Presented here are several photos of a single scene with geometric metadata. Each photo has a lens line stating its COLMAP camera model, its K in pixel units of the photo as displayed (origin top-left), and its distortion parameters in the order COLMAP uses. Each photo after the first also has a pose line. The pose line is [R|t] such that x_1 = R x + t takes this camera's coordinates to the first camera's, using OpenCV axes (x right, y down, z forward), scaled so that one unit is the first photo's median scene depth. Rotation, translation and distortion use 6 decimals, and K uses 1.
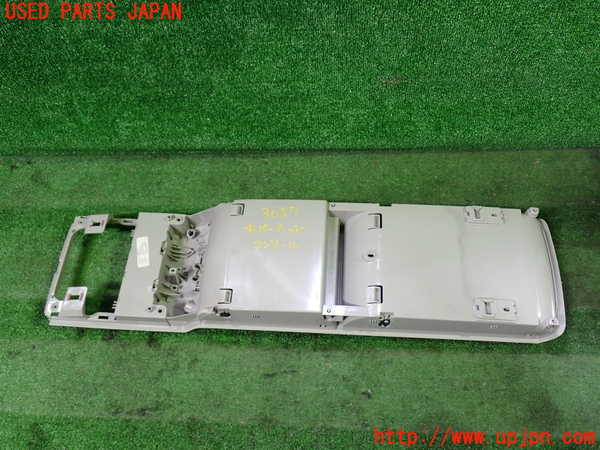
lens RADIAL K [[520.6, 0, 300.0], [0, 520.6, 225.0], [0, 0, 1]] dist [0.002897, -0.004109]
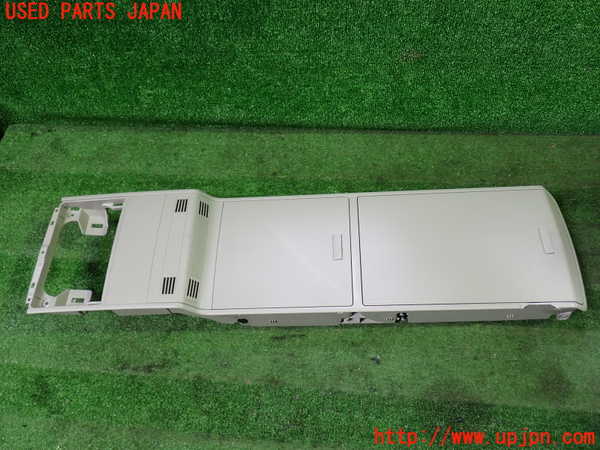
lens RADIAL K [[520.6, 0, 300.0], [0, 520.6, 225.0], [0, 0, 1]] dist [0.002897, -0.004109]
pose [[0.998838, 0.046742, -0.011740, -0.014333], [-0.047229, 0.997855, -0.045330, 0.108585], [0.009596, 0.045831, 0.998903, -0.002065]]
